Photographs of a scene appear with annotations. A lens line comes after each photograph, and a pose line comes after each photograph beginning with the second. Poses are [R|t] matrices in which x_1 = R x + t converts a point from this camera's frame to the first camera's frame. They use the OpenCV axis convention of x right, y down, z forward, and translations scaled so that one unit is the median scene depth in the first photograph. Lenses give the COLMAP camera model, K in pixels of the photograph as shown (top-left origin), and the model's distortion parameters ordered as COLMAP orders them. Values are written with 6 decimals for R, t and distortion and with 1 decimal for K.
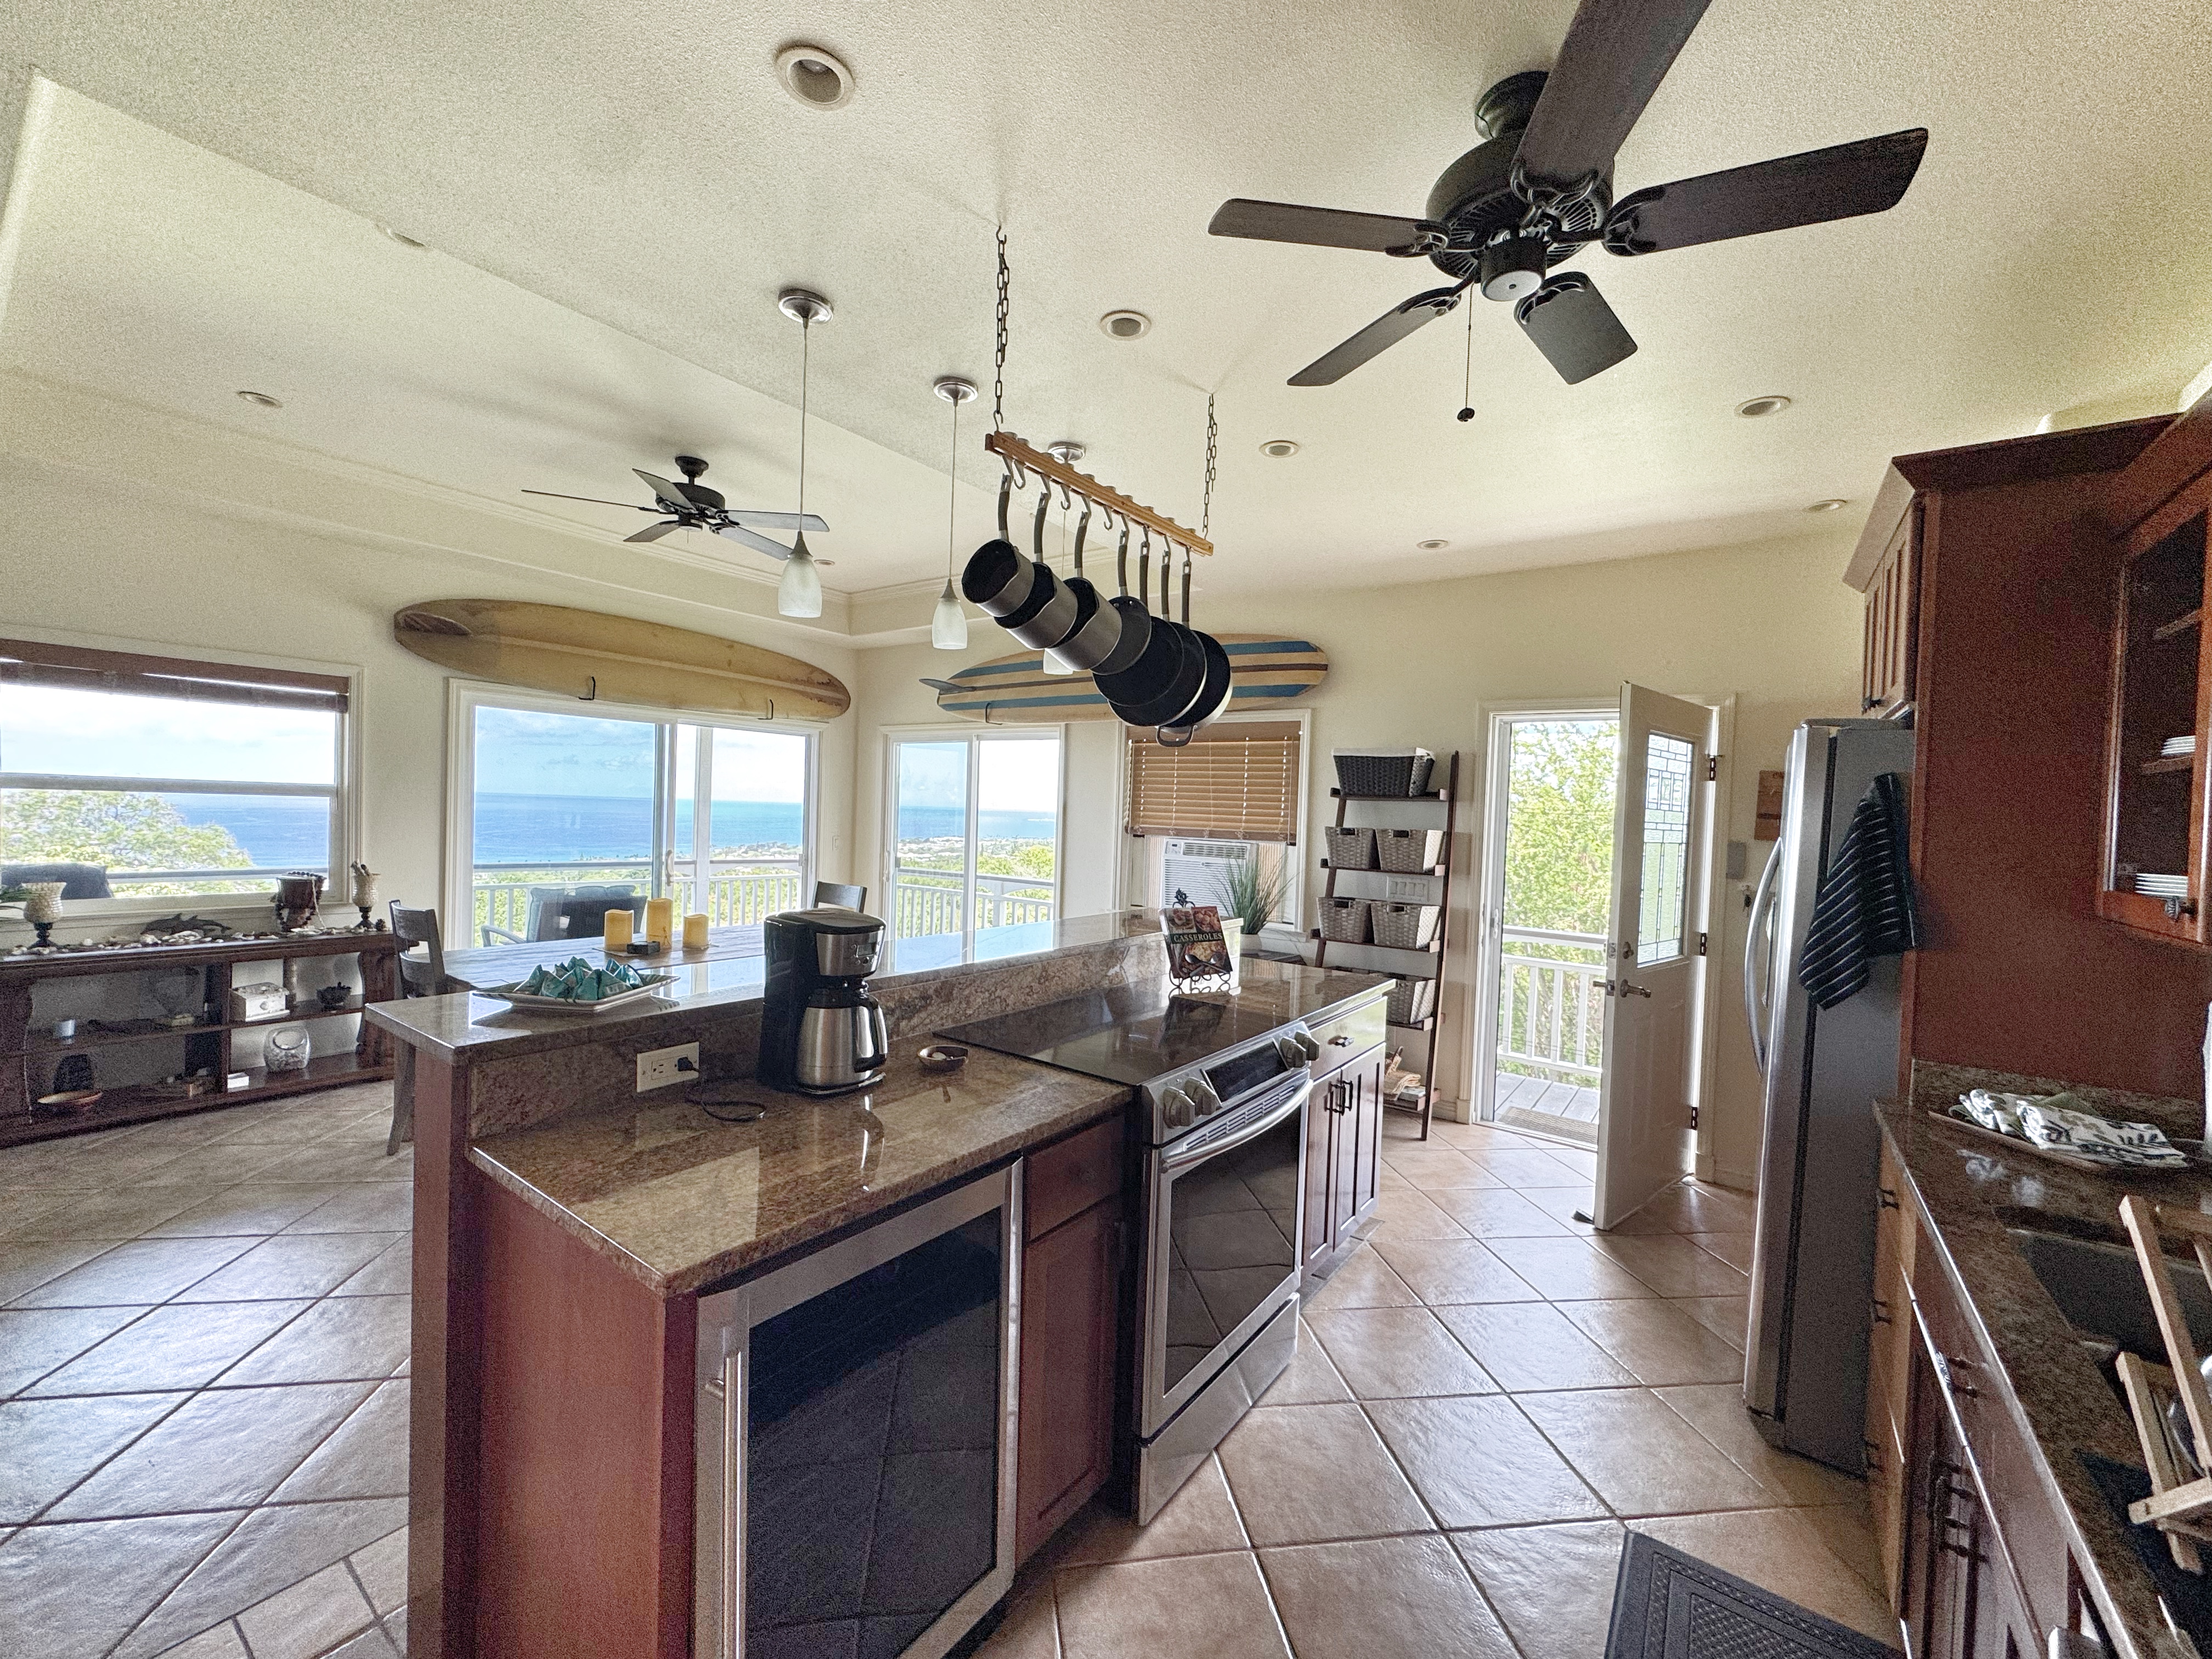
lens RADIAL K [[890.1, 0, 1105.2], [0, 890.1, 827.2], [0, 0, 1]] dist [0.000695, 0.000673]
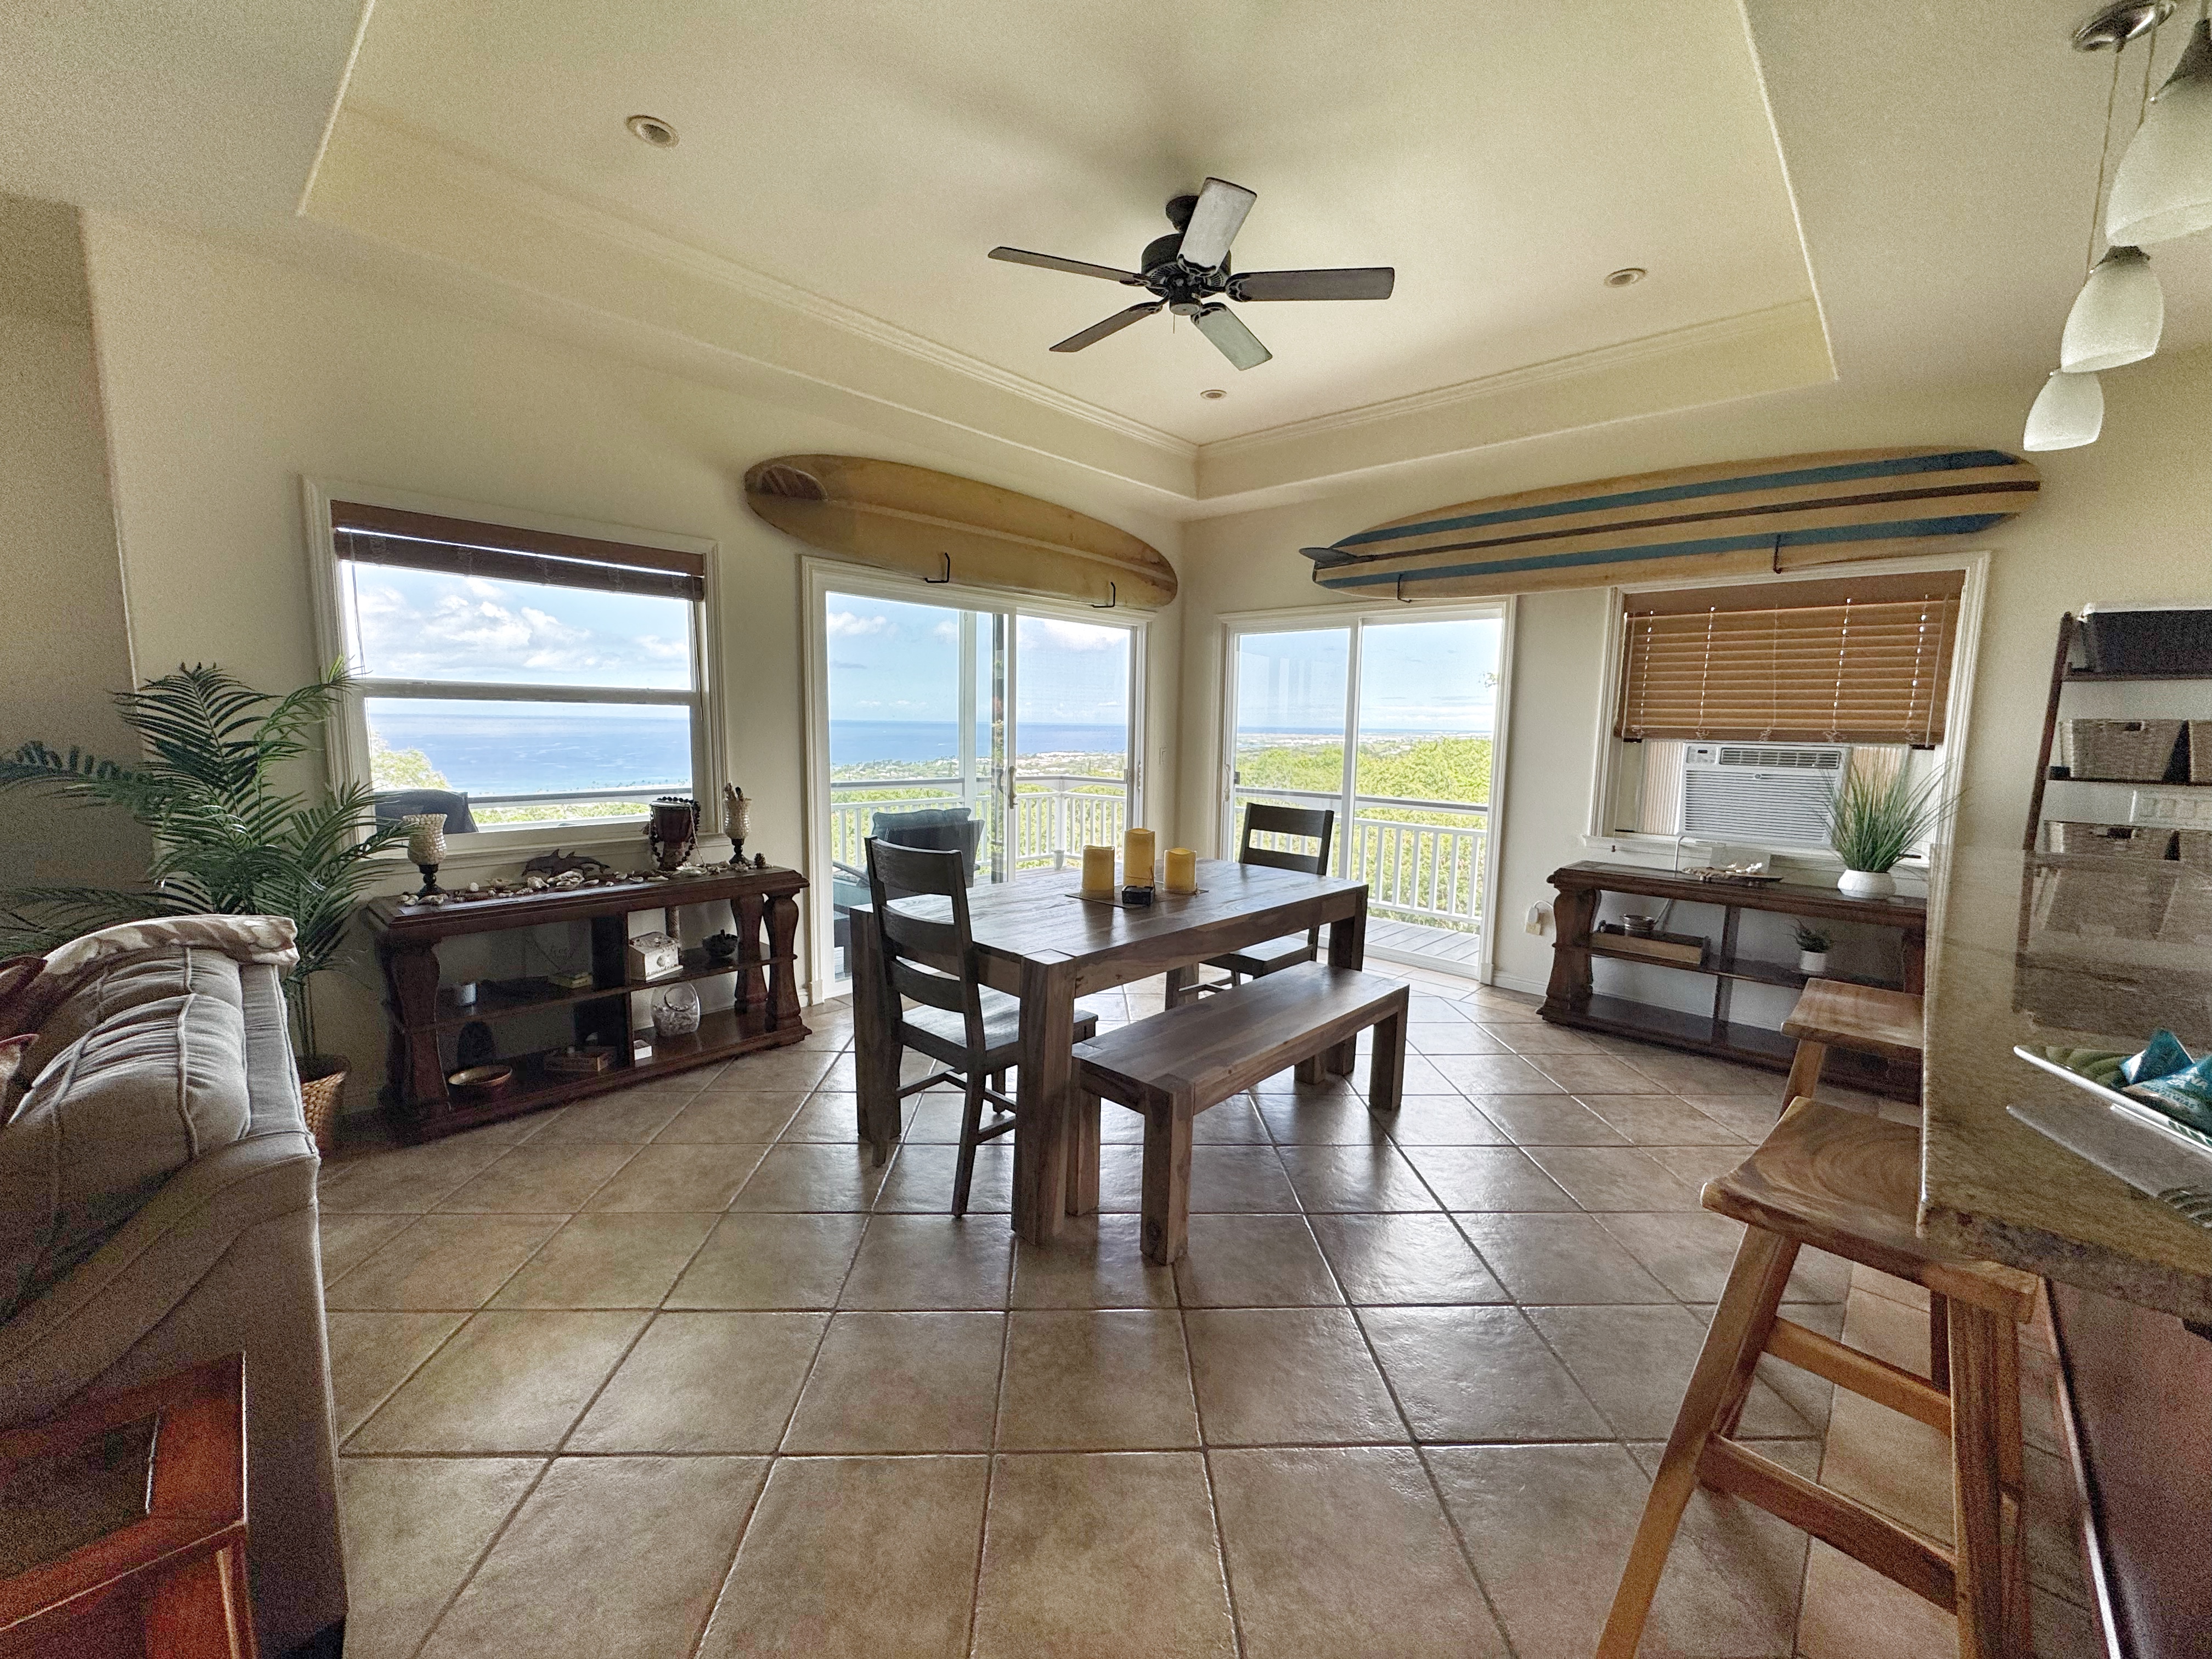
lens RADIAL K [[890.1, 0, 1107.8], [0, 890.1, 828.2], [0, 0, 1]] dist [0.000695, 0.000673]
pose [[0.993200, -0.003540, -0.116366, -0.391068], [0.014857, 0.995219, 0.096529, 0.005140], [0.115468, -0.097601, 0.988504, 0.223402]]
